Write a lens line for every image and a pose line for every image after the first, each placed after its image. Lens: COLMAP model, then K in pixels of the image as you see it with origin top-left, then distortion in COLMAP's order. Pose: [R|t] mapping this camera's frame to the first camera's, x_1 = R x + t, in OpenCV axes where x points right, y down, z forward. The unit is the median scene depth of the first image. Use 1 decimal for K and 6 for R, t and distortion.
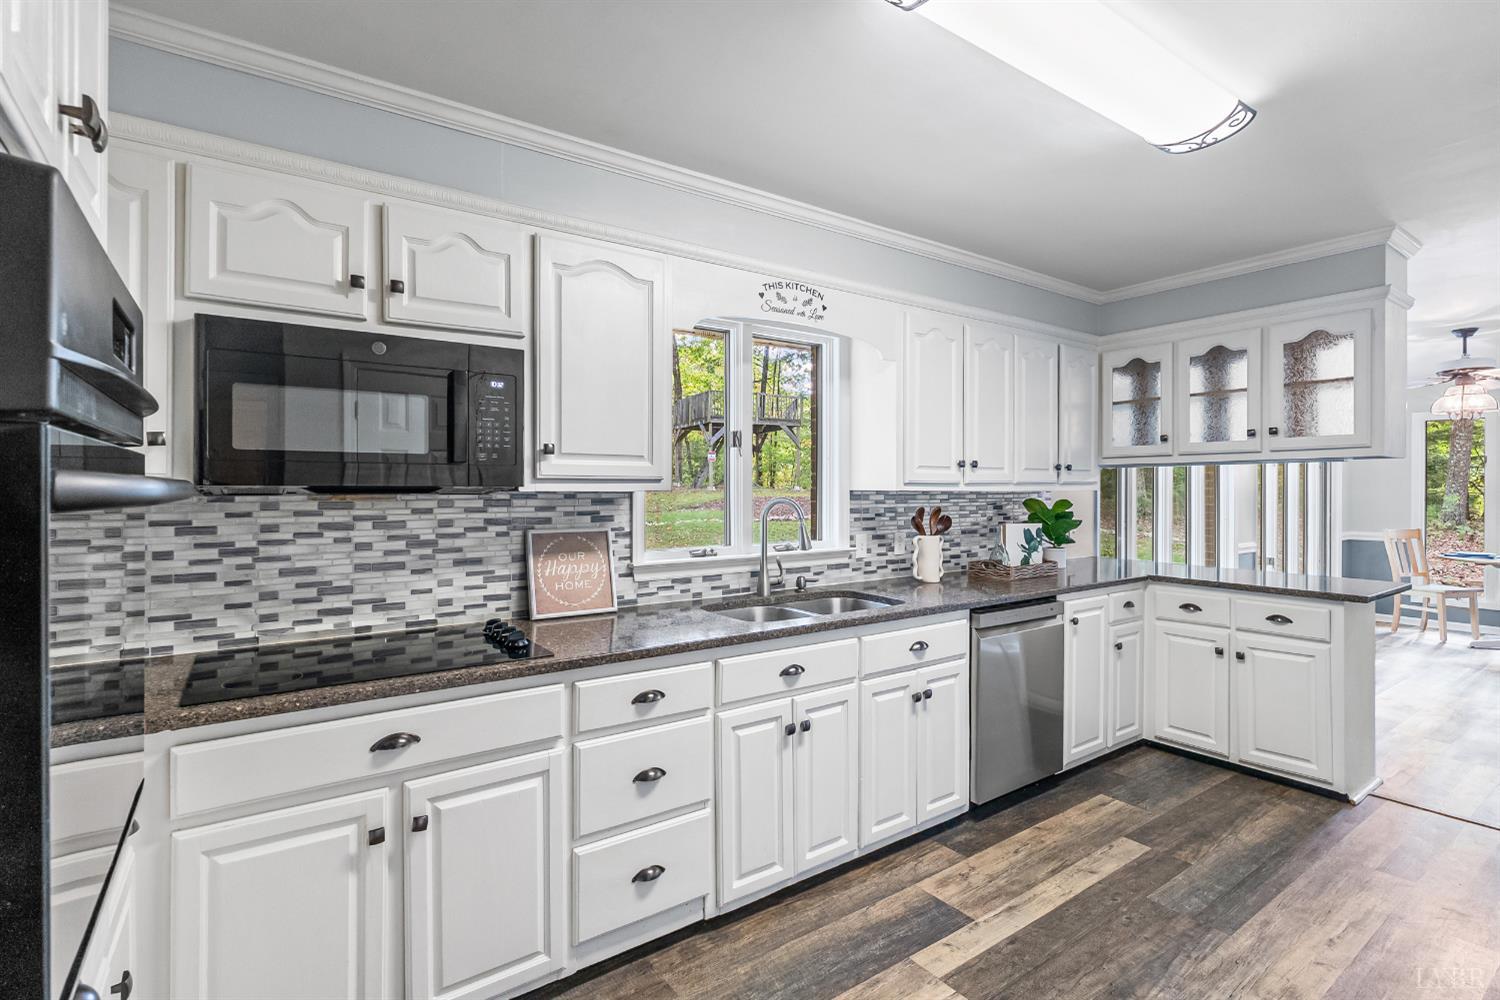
lens RADIAL K [[708.7, 0, 762.6], [0, 708.7, 494.4], [0, 0, 1]] dist [0.000030, -0.000743]
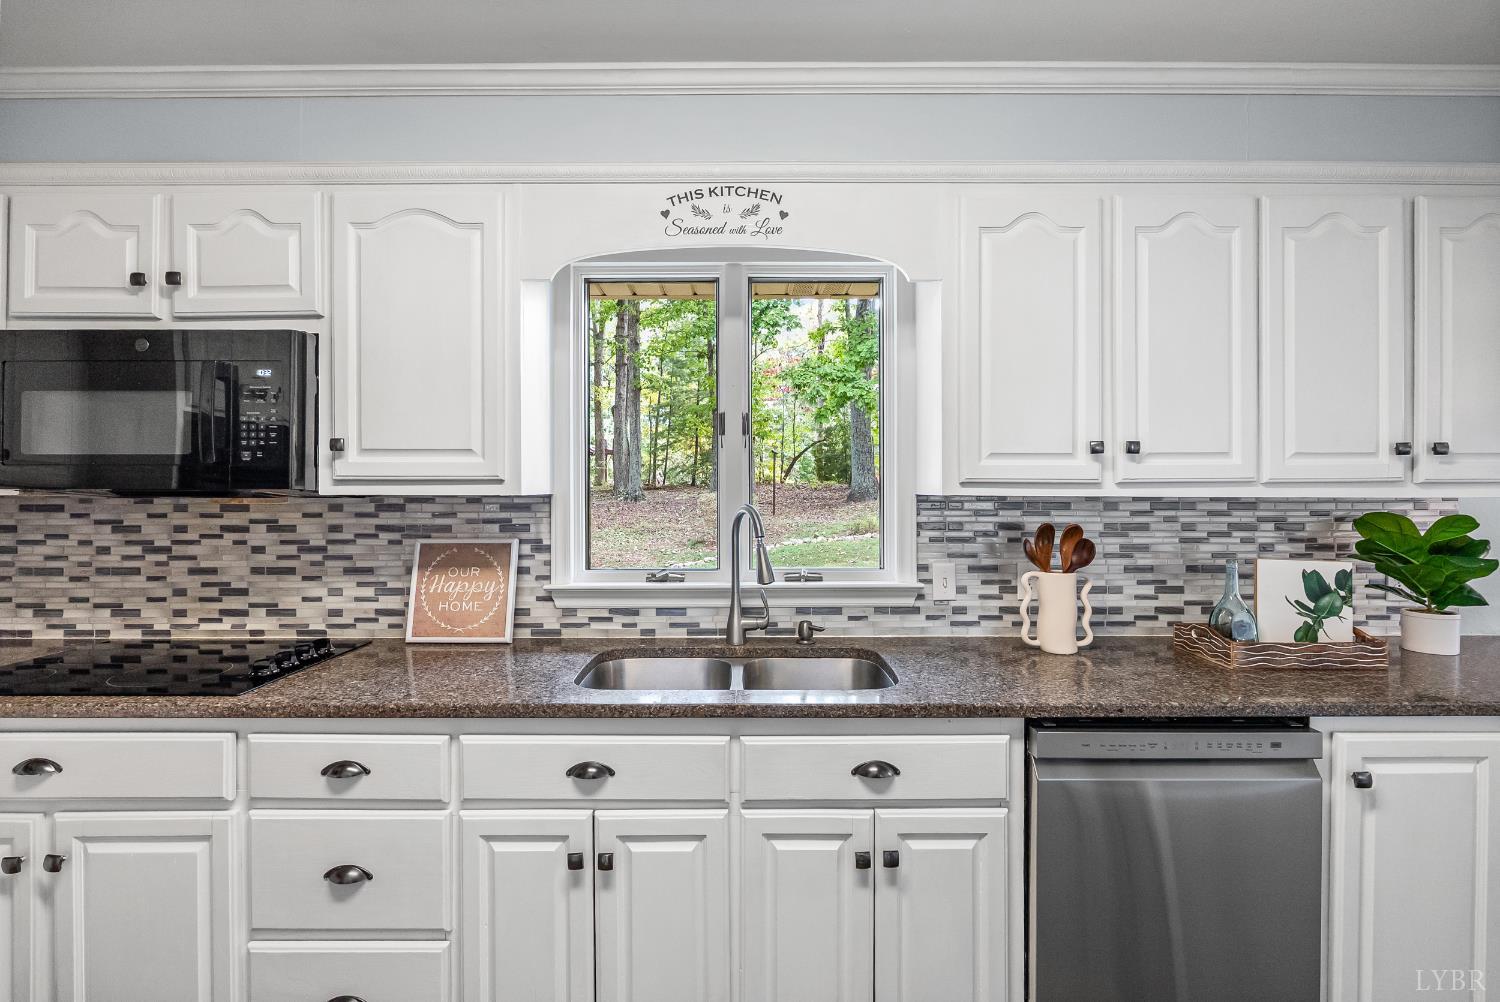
lens RADIAL K [[708.7, 0, 744.5], [0, 708.7, 494.2], [0, 0, 1]] dist [0.000030, -0.000743]
pose [[0.814456, 0.002782, -0.580219, 0.468728], [-0.005391, 0.999982, -0.002773, -0.004278], [0.580200, 0.005386, 0.814456, 0.481556]]
